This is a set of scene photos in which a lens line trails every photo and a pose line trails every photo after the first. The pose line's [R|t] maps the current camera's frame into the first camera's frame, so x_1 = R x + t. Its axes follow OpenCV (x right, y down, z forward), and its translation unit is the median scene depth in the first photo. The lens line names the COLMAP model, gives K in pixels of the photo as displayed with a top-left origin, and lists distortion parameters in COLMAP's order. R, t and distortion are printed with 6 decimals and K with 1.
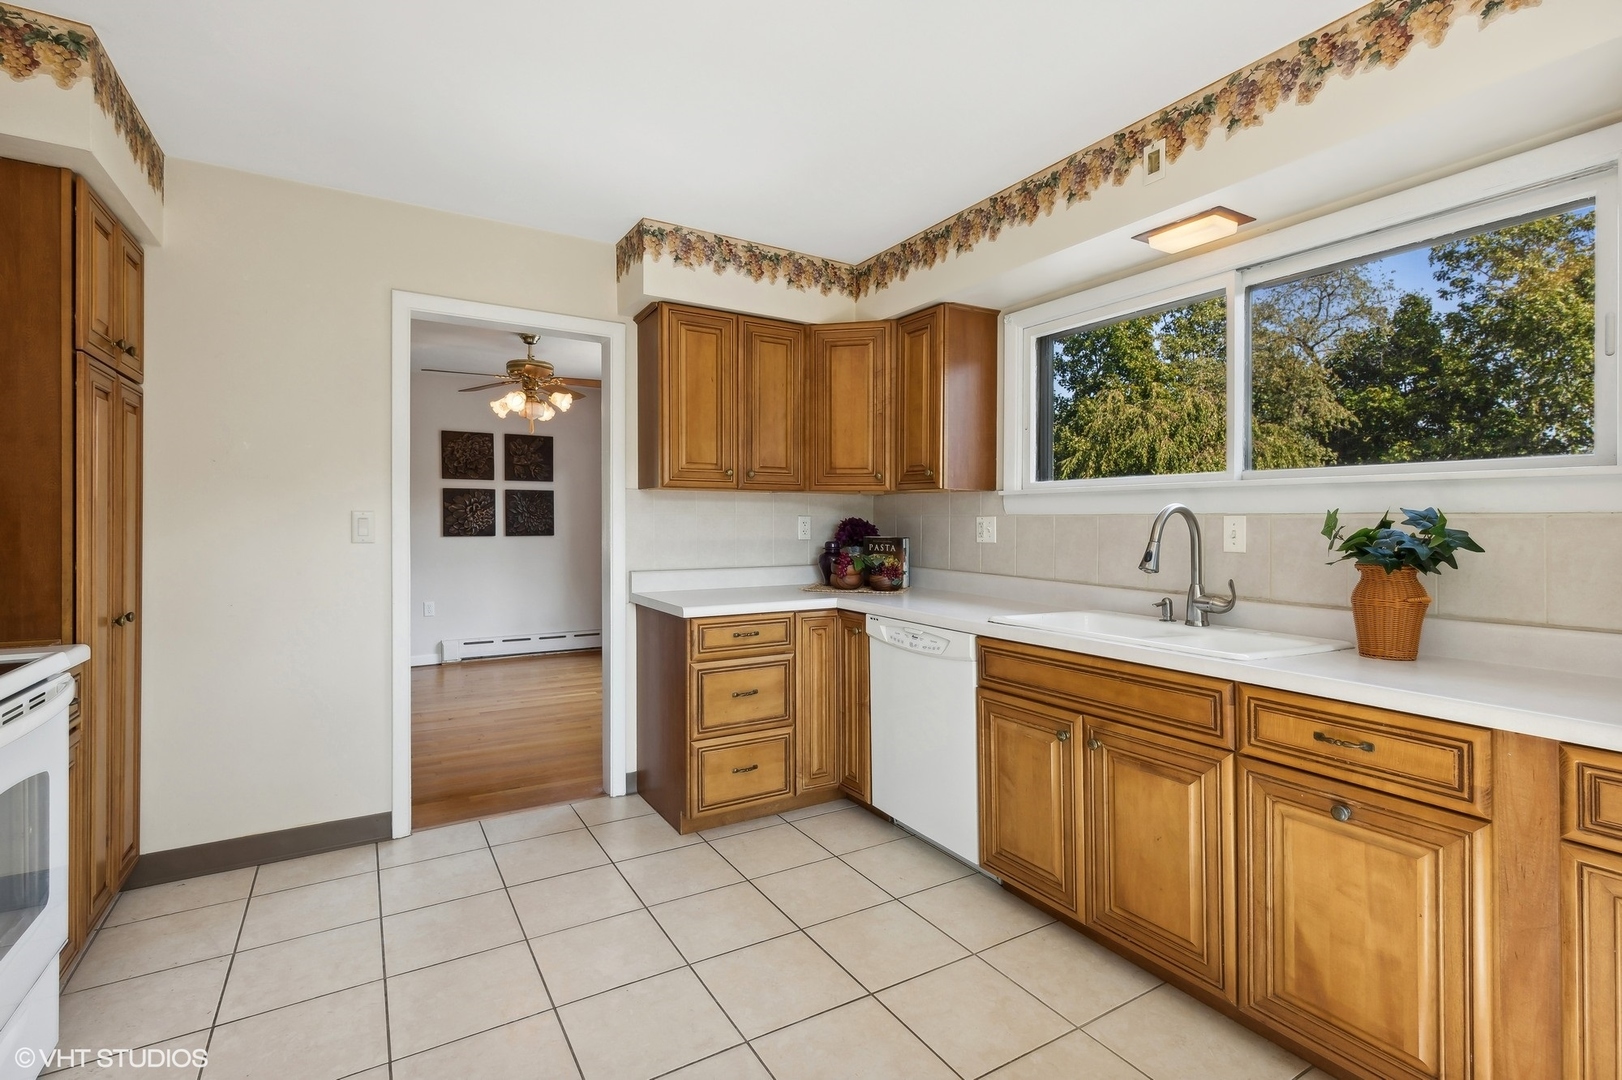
lens RADIAL K [[744.7, 0, 813.7], [0, 744.7, 522.9], [0, 0, 1]] dist [-0.000111, -0.000528]
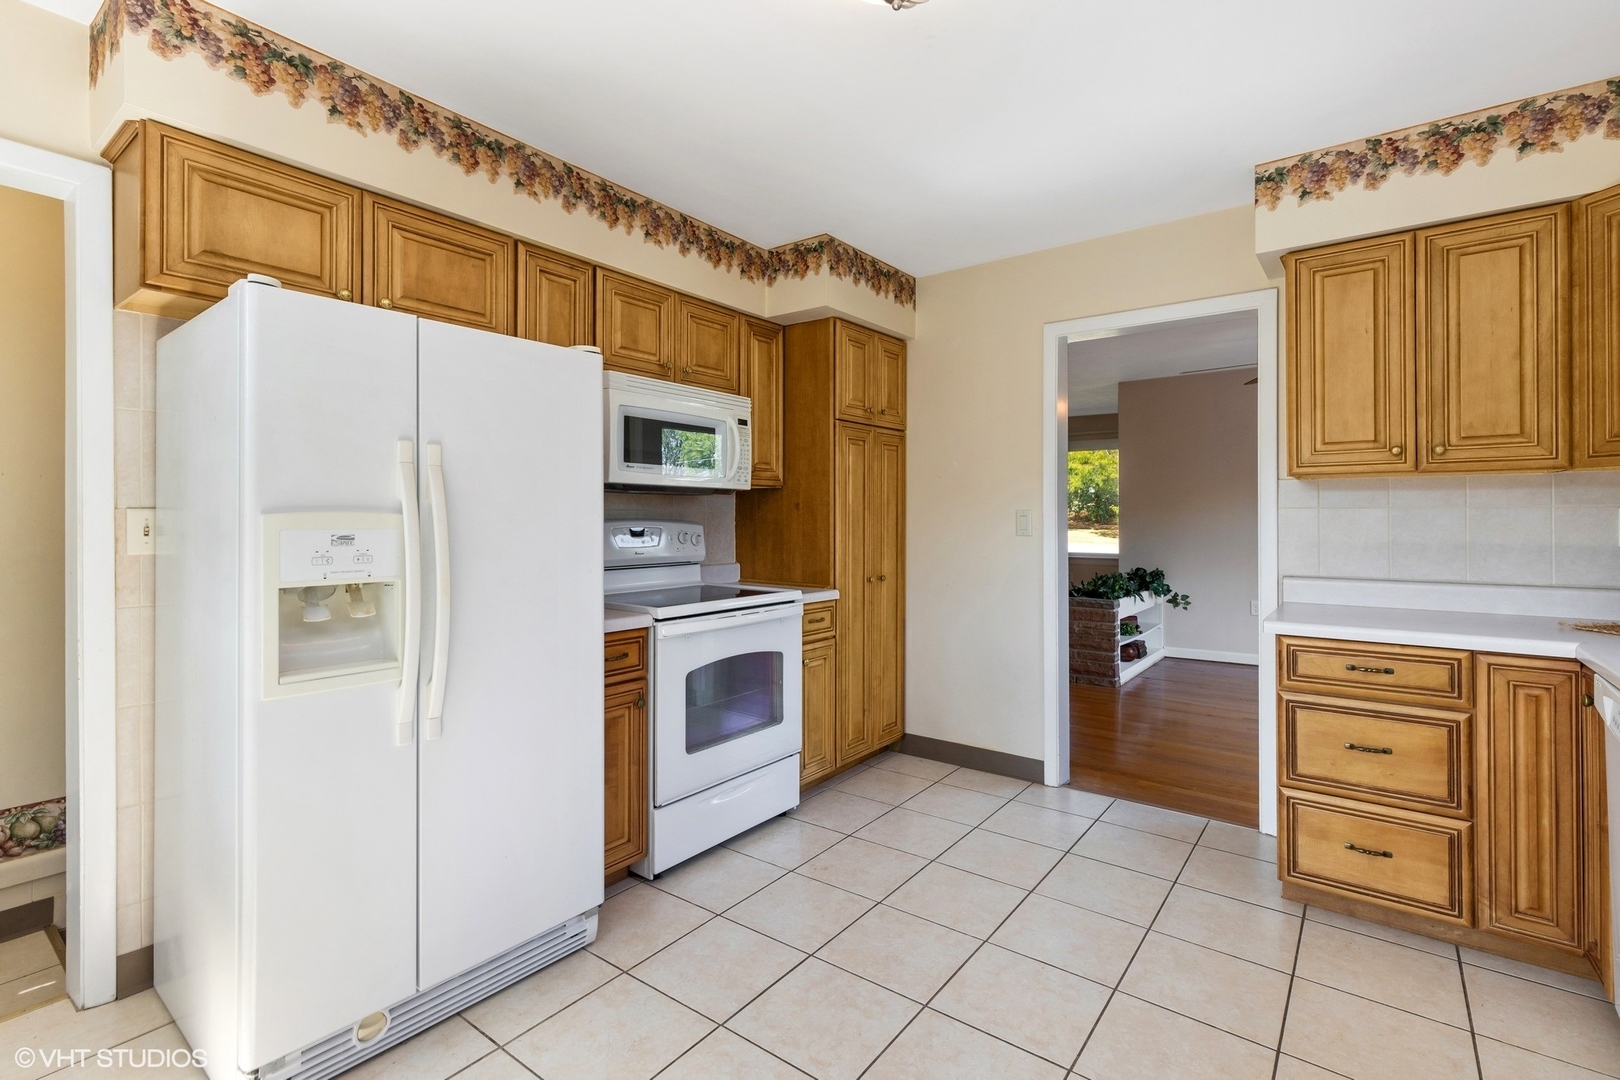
lens RADIAL K [[743.7, 0, 816.1], [0, 743.7, 522.4], [0, 0, 1]] dist [-0.000111, -0.000528]
pose [[0.365926, 0.002445, -0.930641, 0.375021], [-0.003274, 0.999994, 0.001339, 0.004256], [0.930638, 0.002557, 0.365932, 0.205363]]
